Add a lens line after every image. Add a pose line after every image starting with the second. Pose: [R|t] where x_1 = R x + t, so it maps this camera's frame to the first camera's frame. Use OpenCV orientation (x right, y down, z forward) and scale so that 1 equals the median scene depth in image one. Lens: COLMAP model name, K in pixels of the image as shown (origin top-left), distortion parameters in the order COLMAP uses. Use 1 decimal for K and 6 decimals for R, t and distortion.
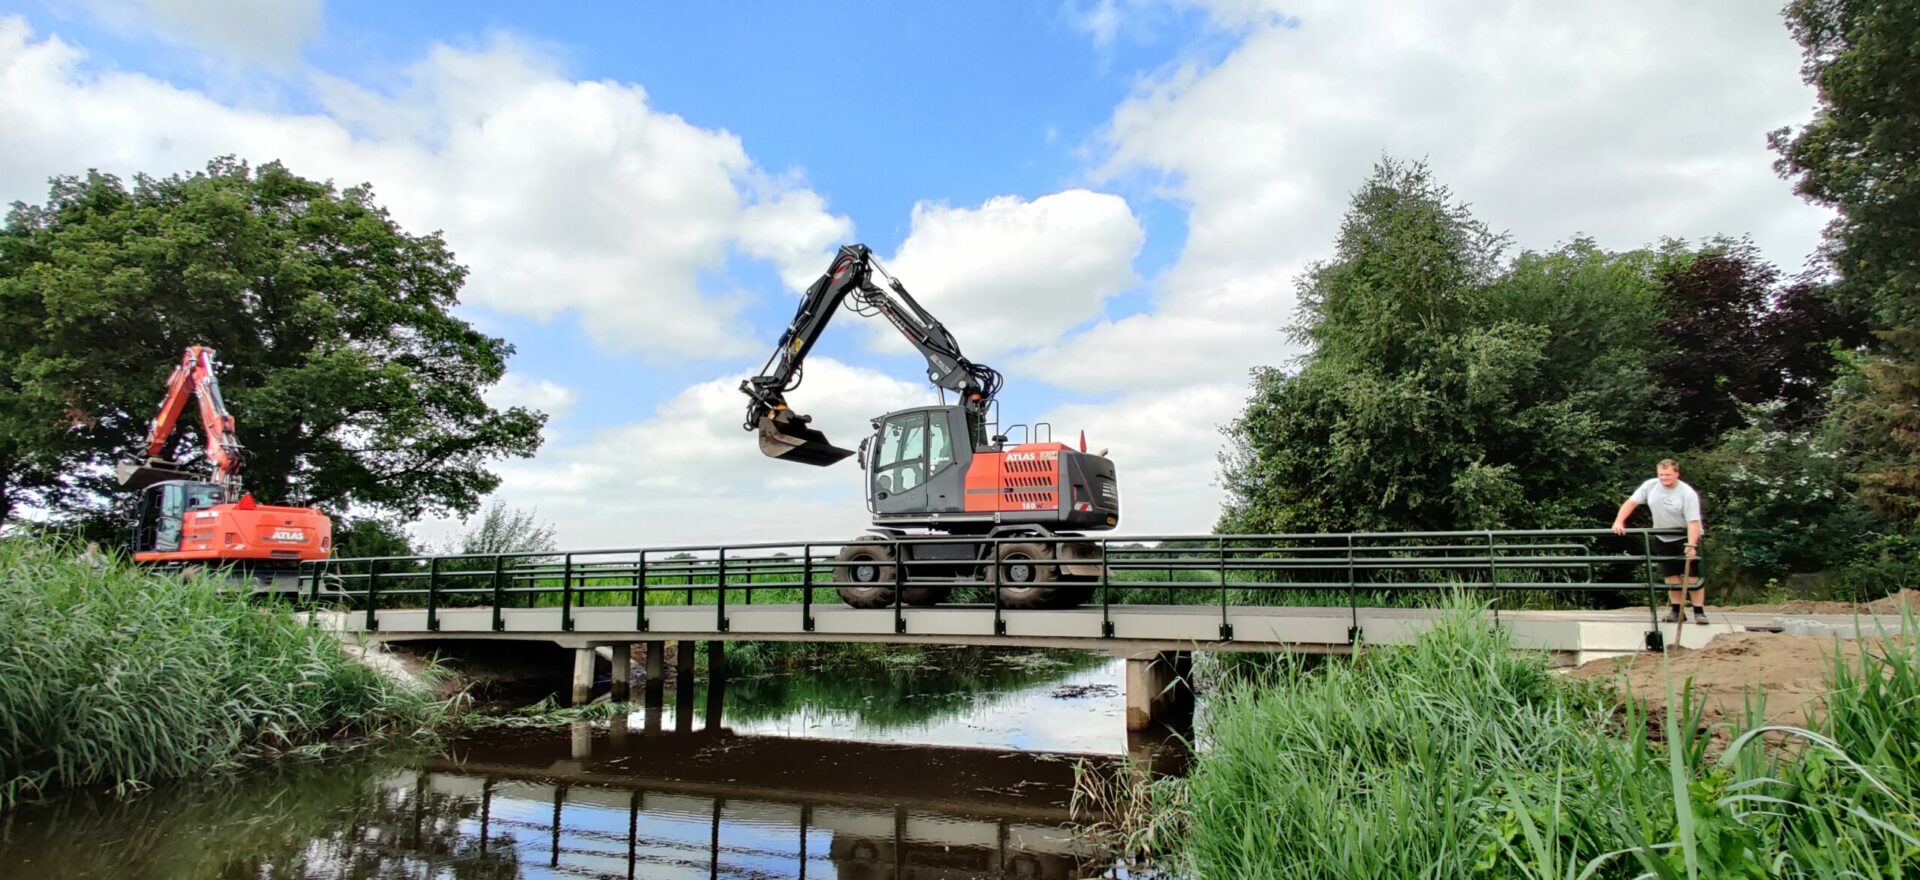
lens RADIAL K [[961.1, 0, 979.2], [0, 961.1, 440.7], [0, 0, 1]] dist [-0.000383, -0.006480]
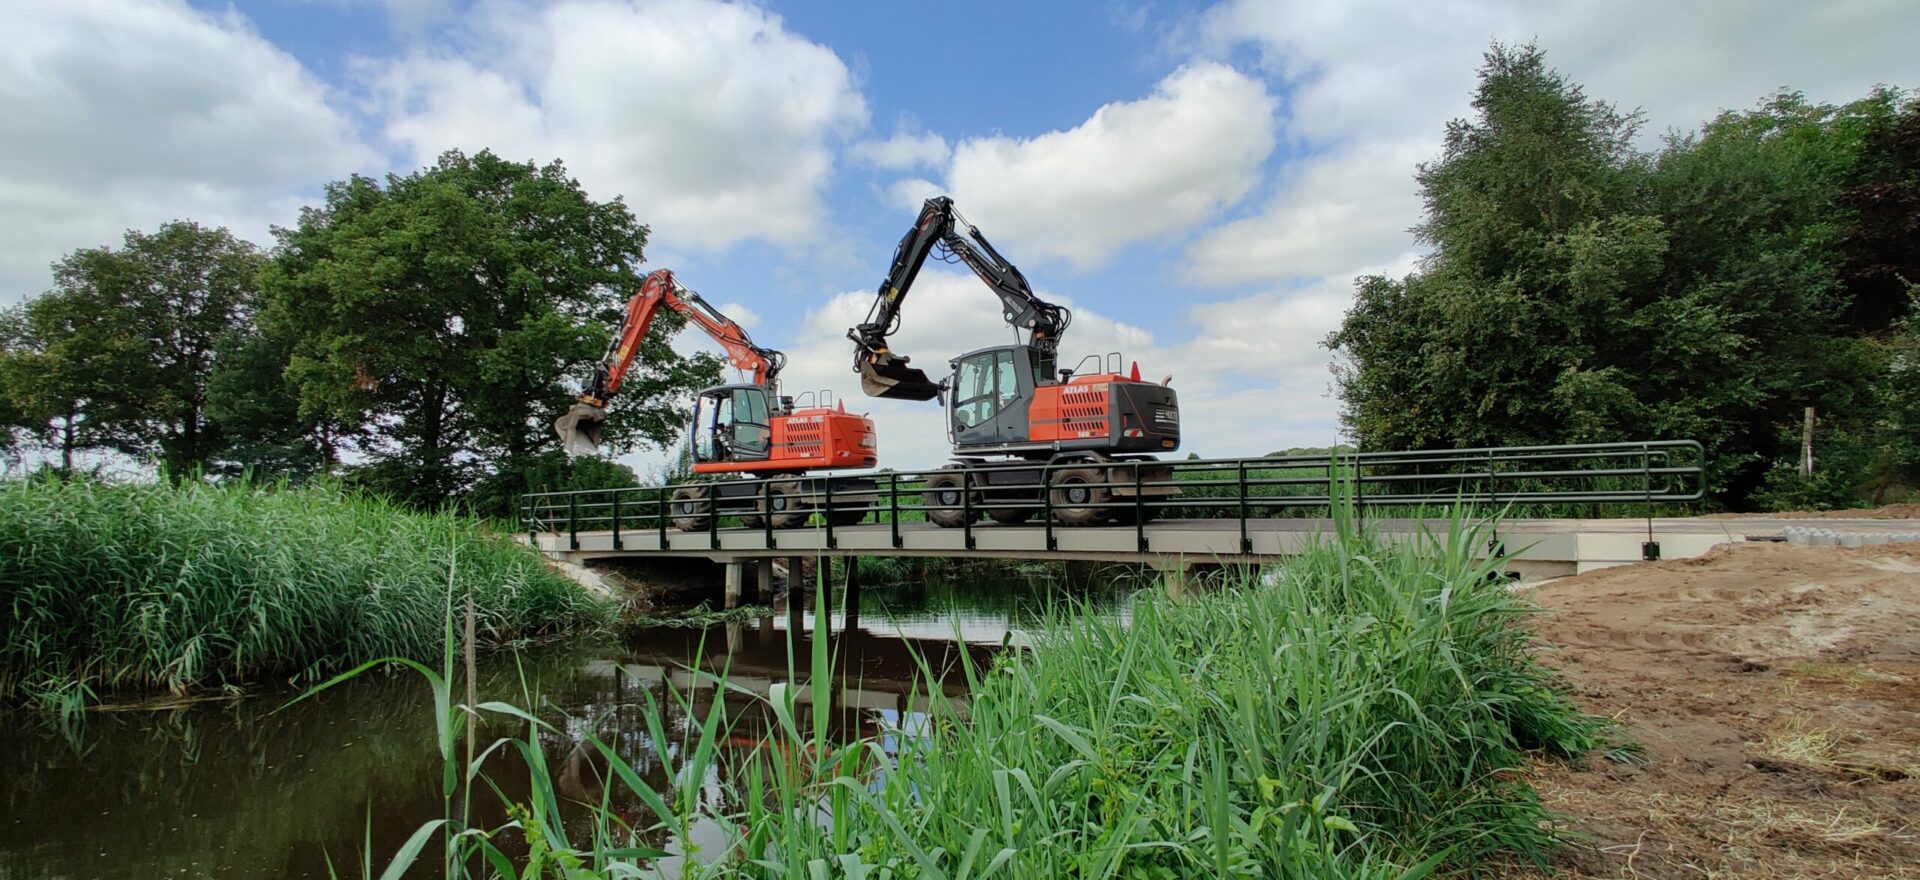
lens RADIAL K [[961.1, 0, 965.6], [0, 961.1, 453.4], [0, 0, 1]] dist [-0.000383, -0.006480]
pose [[0.975989, -0.033216, -0.215271, 0.120616], [0.056167, 0.993260, 0.101391, -0.023147], [0.210452, -0.111047, 0.971277, -0.080073]]
